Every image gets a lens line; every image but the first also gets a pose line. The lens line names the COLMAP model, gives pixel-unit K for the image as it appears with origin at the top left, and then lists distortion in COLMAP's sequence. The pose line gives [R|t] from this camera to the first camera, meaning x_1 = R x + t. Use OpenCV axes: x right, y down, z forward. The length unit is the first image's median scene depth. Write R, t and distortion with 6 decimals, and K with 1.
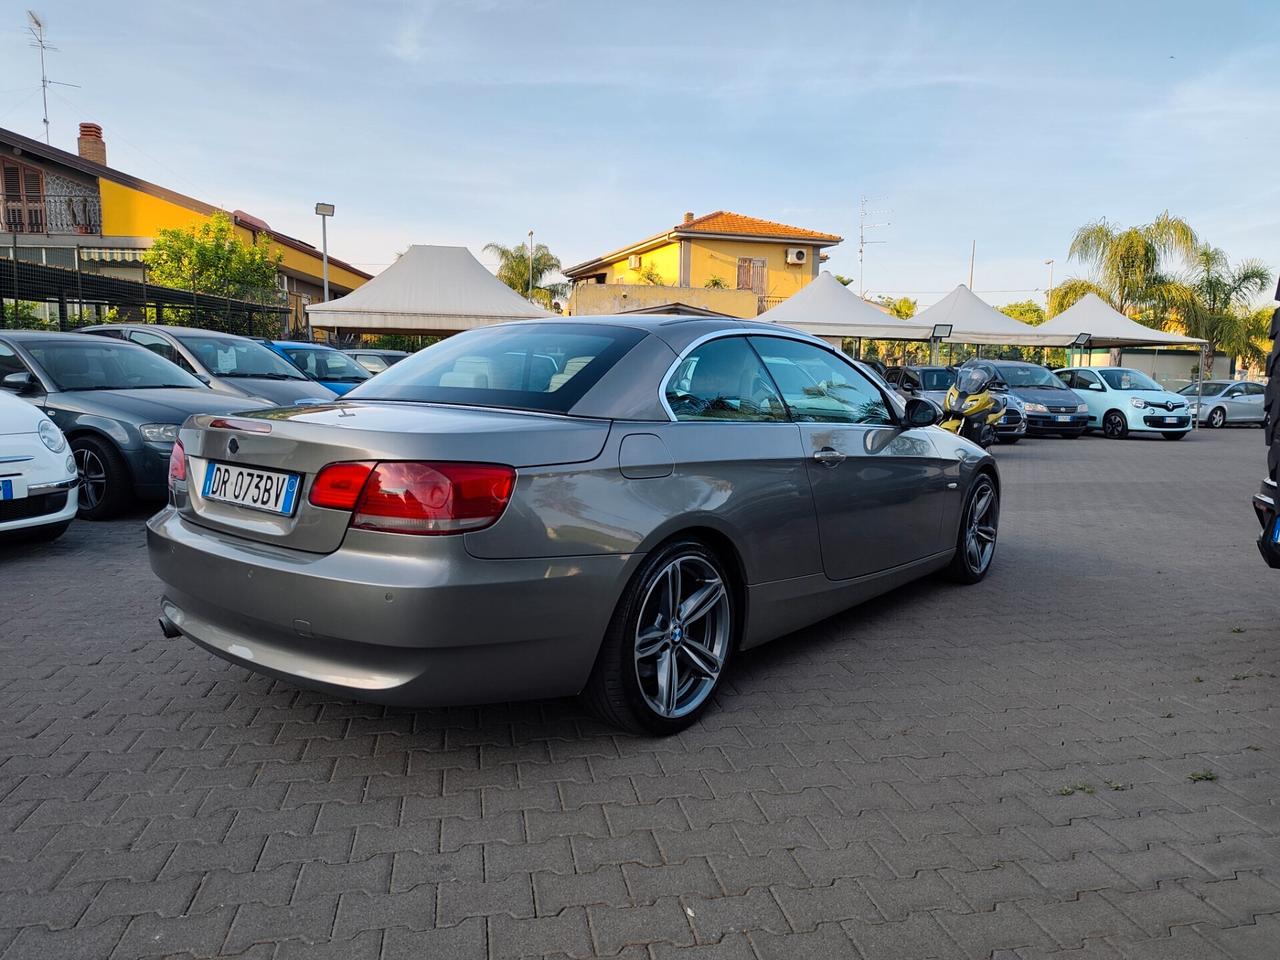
lens RADIAL K [[864.1, 0, 638.7], [0, 864.1, 480.6], [0, 0, 1]] dist [0.021693, -0.029514]
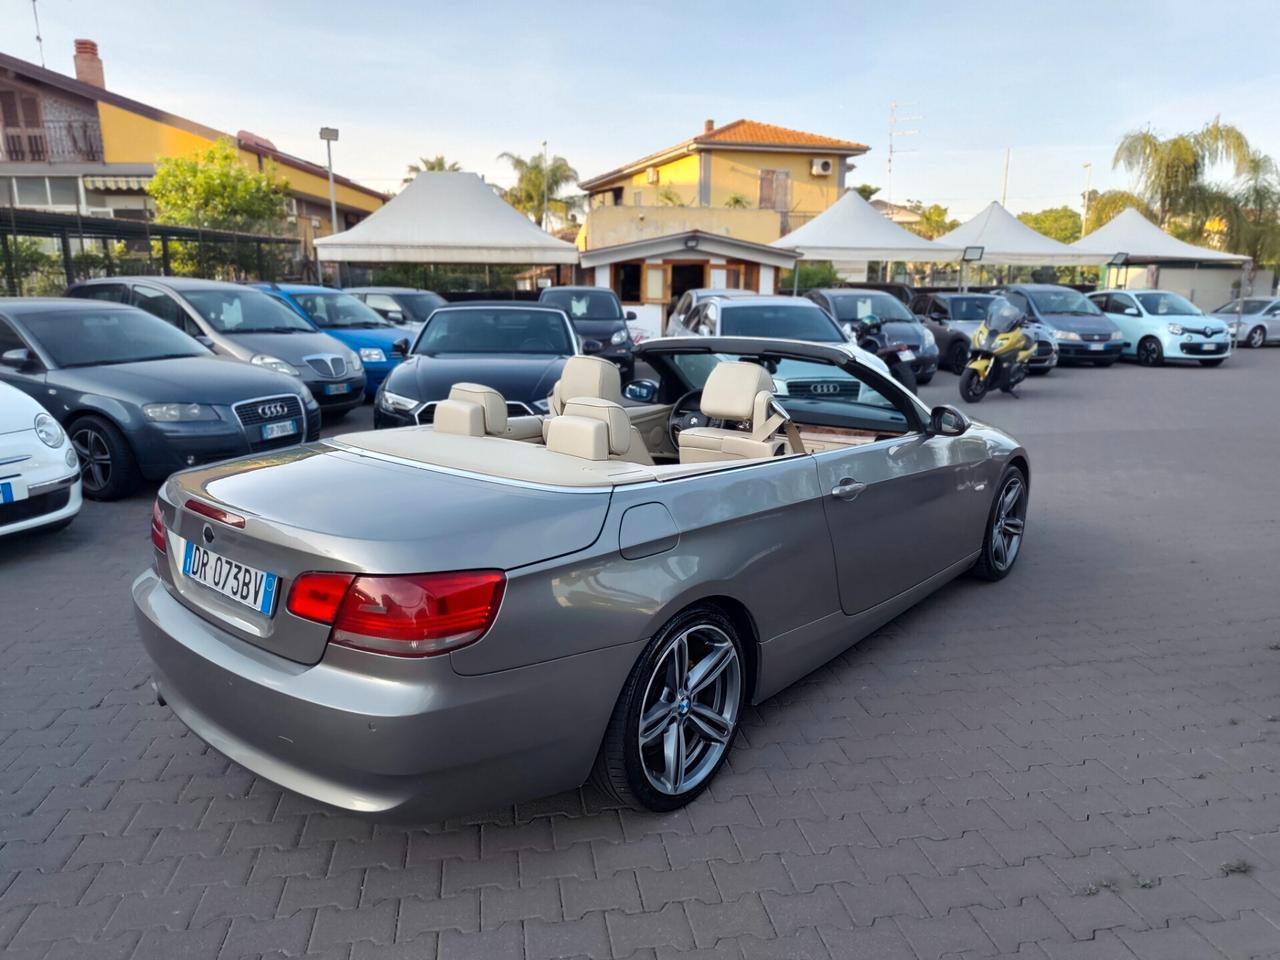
lens RADIAL K [[864.1, 0, 641.2], [0, 864.1, 480.1], [0, 0, 1]] dist [0.021693, -0.029514]
pose [[0.999705, -0.008022, -0.022921, 0.011276], [0.010317, 0.994748, 0.101833, -0.093704], [0.021984, -0.102039, 0.994537, 0.041151]]
